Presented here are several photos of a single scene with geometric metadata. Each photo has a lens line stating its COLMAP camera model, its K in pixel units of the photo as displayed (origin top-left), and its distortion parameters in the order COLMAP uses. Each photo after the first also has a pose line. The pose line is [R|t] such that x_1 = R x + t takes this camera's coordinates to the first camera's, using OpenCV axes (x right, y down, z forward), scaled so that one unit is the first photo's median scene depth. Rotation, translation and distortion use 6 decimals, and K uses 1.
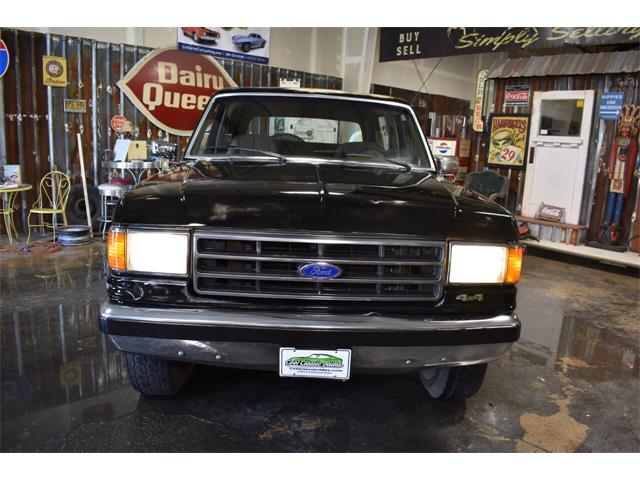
lens RADIAL K [[502.9, 0, 323.2], [0, 502.9, 238.4], [0, 0, 1]] dist [-0.092068, 0.014087]
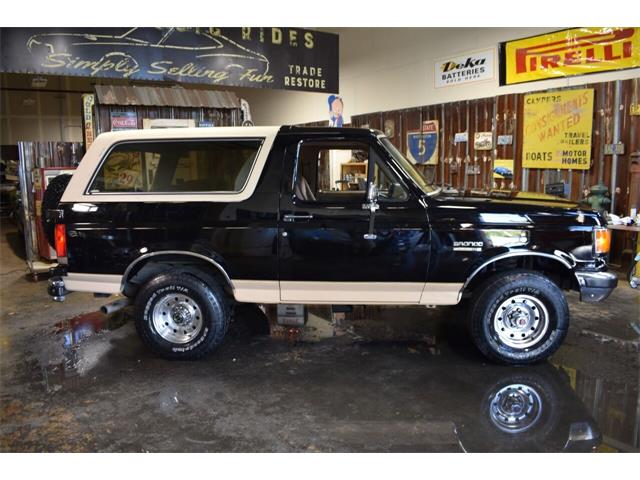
lens RADIAL K [[504.7, 0, 322.5], [0, 504.7, 236.6], [0, 0, 1]] dist [-0.091222, 0.013387]
pose [[0.136817, -0.191116, 0.971985, -0.644541], [0.216913, 0.963179, 0.158852, -0.138538], [-0.966556, 0.189103, 0.173235, 0.482780]]
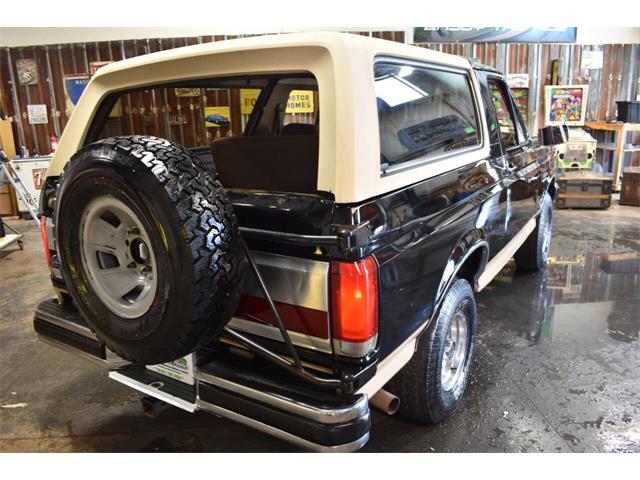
lens RADIAL K [[504.7, 0, 322.5], [0, 504.7, 236.6], [0, 0, 1]] dist [-0.091222, 0.013387]
pose [[-0.807640, -0.173112, 0.563694, -0.268431], [0.111571, 0.893809, 0.434346, -0.233094], [-0.579025, 0.413687, -0.702562, 1.007514]]
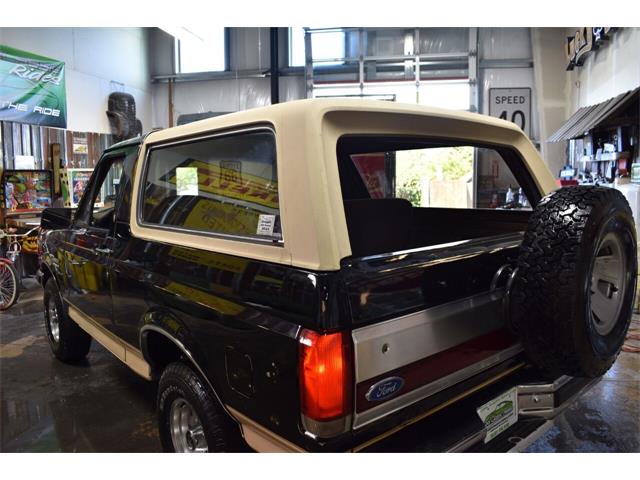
lens RADIAL K [[502.9, 0, 323.2], [0, 502.9, 238.4], [0, 0, 1]] dist [-0.092068, 0.014087]
pose [[-0.793772, 0.028234, -0.607560, 0.215547], [-0.150203, 0.958882, 0.240799, -0.200907], [0.589377, 0.282397, -0.756893, 1.010399]]
